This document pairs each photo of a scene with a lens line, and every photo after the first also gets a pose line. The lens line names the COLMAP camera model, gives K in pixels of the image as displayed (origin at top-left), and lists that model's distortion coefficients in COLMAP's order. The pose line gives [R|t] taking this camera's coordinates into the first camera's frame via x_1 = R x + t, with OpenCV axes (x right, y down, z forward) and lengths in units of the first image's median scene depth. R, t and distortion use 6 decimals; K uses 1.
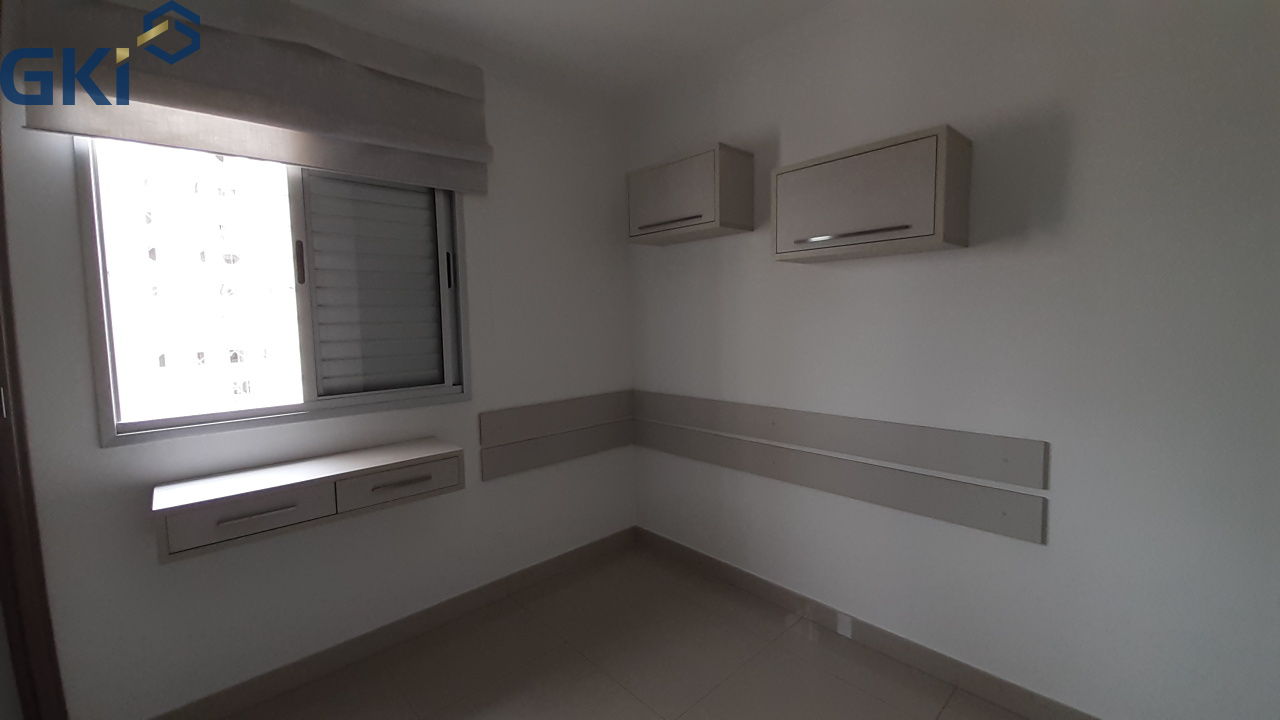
lens RADIAL K [[515.6, 0, 640.9], [0, 515.6, 364.9], [0, 0, 1]] dist [0.002940, -0.000175]
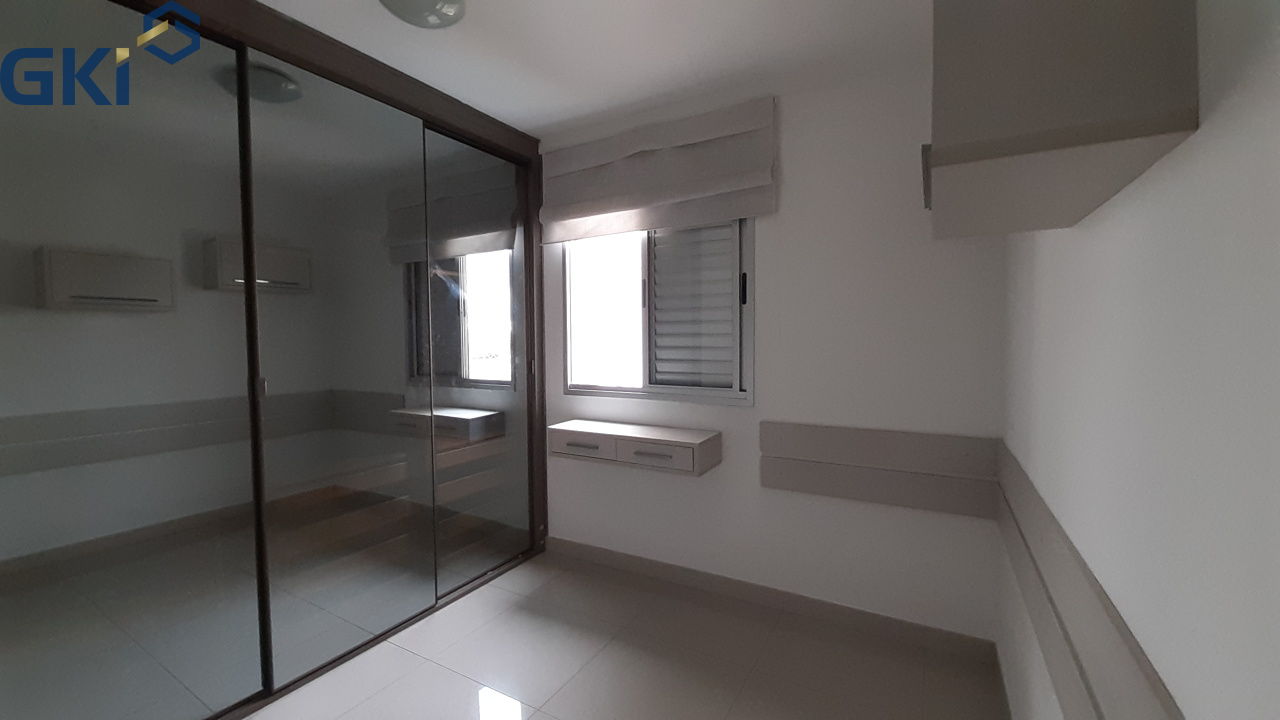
lens RADIAL K [[515.6, 0, 646.9], [0, 515.6, 357.0], [0, 0, 1]] dist [0.002940, -0.000175]
pose [[0.288395, 0.062108, -0.955495, 0.750683], [-0.084699, 0.995637, 0.039153, -0.070511], [0.953758, 0.069638, 0.292397, 0.550851]]
